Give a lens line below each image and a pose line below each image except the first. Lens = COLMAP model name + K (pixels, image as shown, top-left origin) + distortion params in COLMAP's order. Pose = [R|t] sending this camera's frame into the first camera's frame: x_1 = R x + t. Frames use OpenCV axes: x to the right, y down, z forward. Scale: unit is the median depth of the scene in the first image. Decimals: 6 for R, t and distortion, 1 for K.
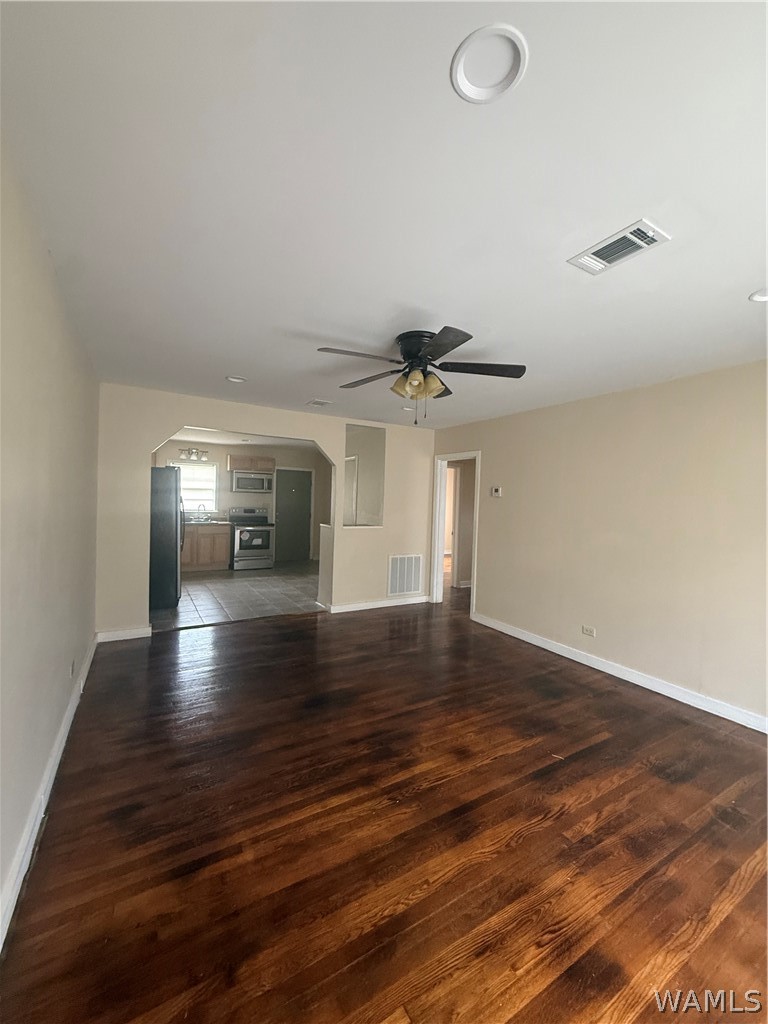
lens RADIAL K [[406.6, 0, 384.4], [0, 406.6, 509.9], [0, 0, 1]] dist [0.002545, 0.000409]
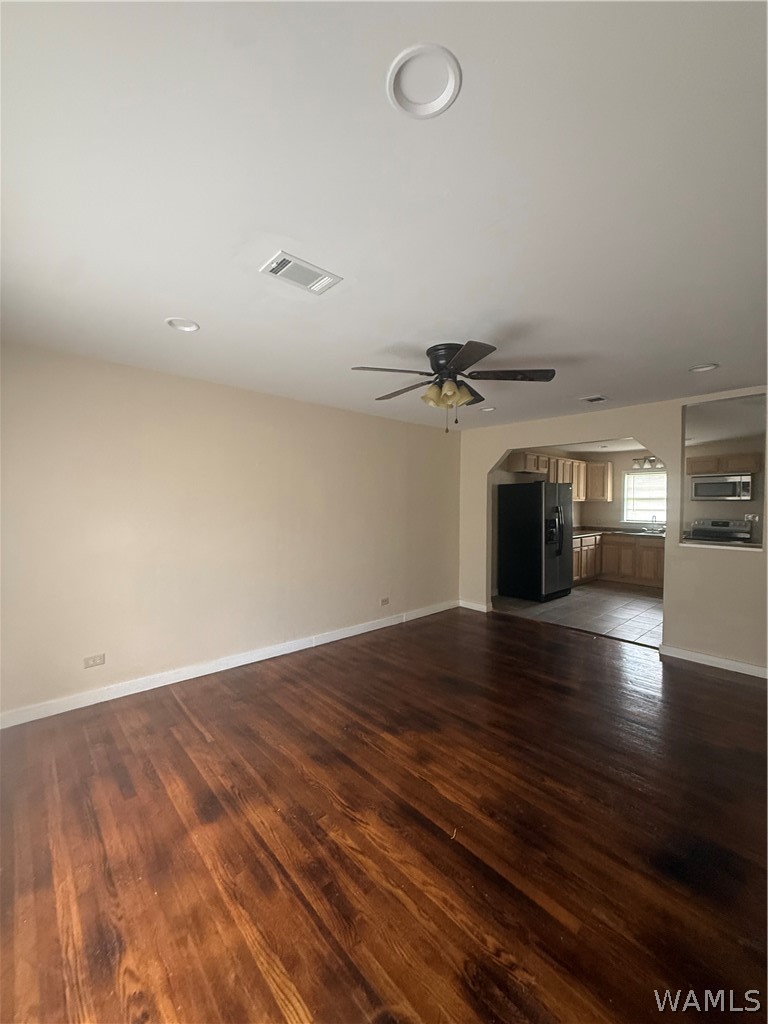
lens RADIAL K [[407.4, 0, 385.2], [0, 407.4, 510.5], [0, 0, 1]] dist [0.002202, 0.000738]
pose [[0.204971, -0.009399, -0.978723, 1.288802], [-0.020374, 0.999696, -0.013867, 0.005566], [0.978556, 0.022783, 0.204717, 0.772524]]
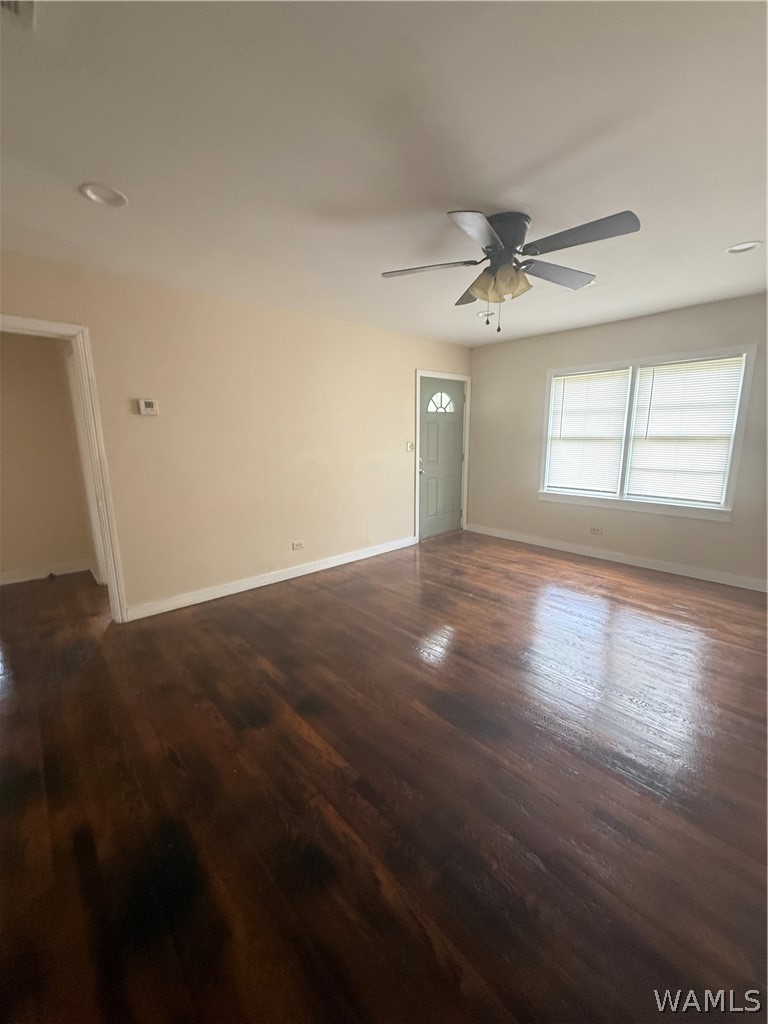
lens RADIAL K [[406.6, 0, 384.4], [0, 406.6, 509.9], [0, 0, 1]] dist [0.002545, 0.000409]
pose [[-0.188627, -0.217491, 0.957663, -0.979611], [0.023335, 0.973900, 0.225775, -0.052648], [-0.981772, 0.064935, -0.178629, 1.728924]]
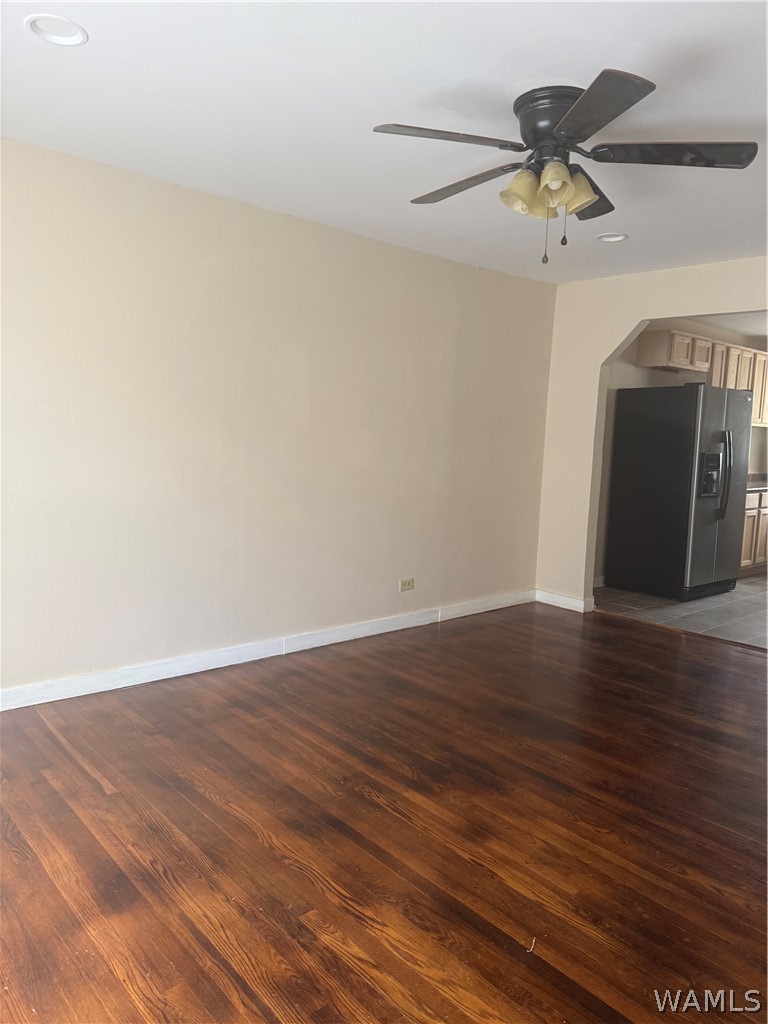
lens RADIAL K [[722.3, 0, 394.8], [0, 722.3, 516.1], [0, 0, 1]] dist [0.045189, -0.052955]
pose [[0.196383, 0.091284, -0.976269, 1.271141], [-0.053380, 0.995176, 0.082314, 0.077149], [0.979073, 0.035948, 0.200308, 0.739457]]
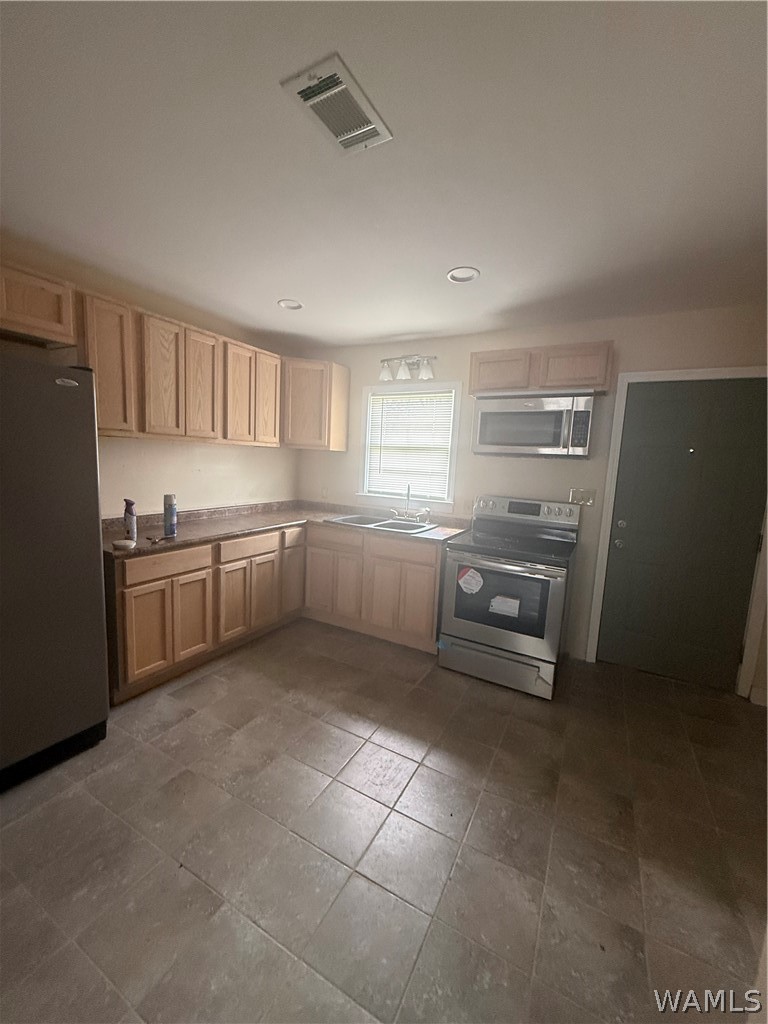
lens RADIAL K [[406.6, 0, 384.4], [0, 406.6, 509.9], [0, 0, 1]] dist [0.002545, 0.000409]
pose [[0.508032, 0.100732, -0.855428, -0.351912], [-0.051227, 0.994914, 0.086734, -0.082471], [0.859813, -0.000243, 0.510608, 2.874071]]
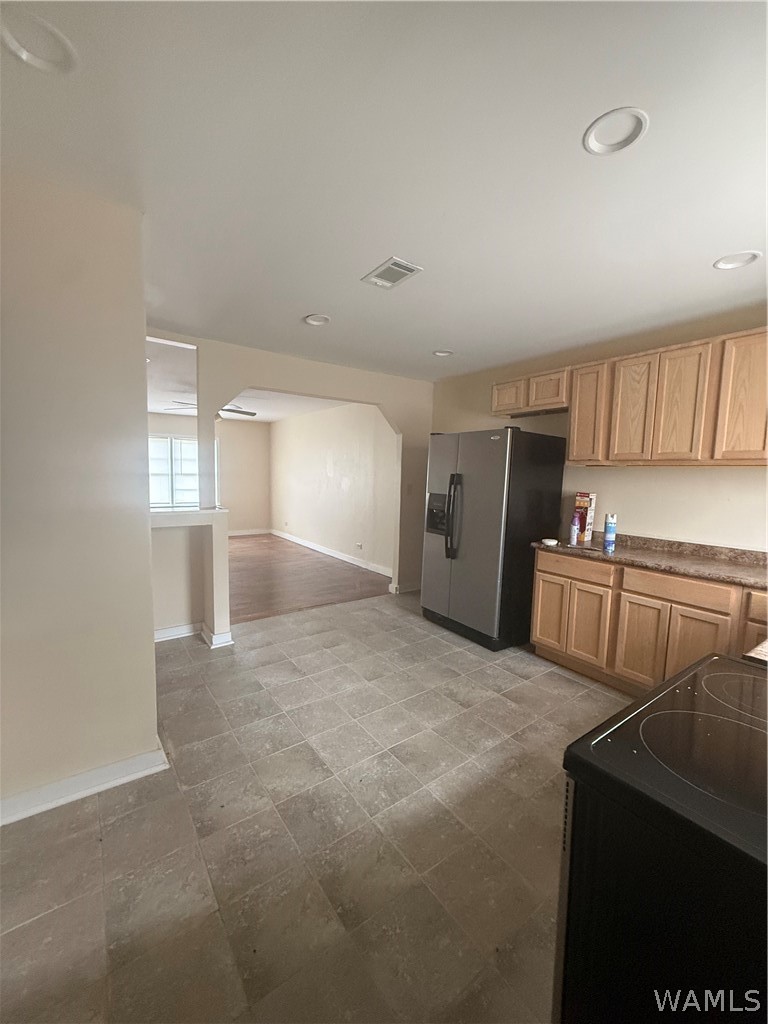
lens RADIAL K [[413.1, 0, 386.7], [0, 413.1, 508.9], [0, 0, 1]] dist [0.055356, 0.000097]
pose [[-0.993899, -0.042192, -0.101903, -0.843036], [-0.052905, 0.993083, 0.104819, -0.113956], [0.096775, 0.109571, -0.989257, 4.243145]]
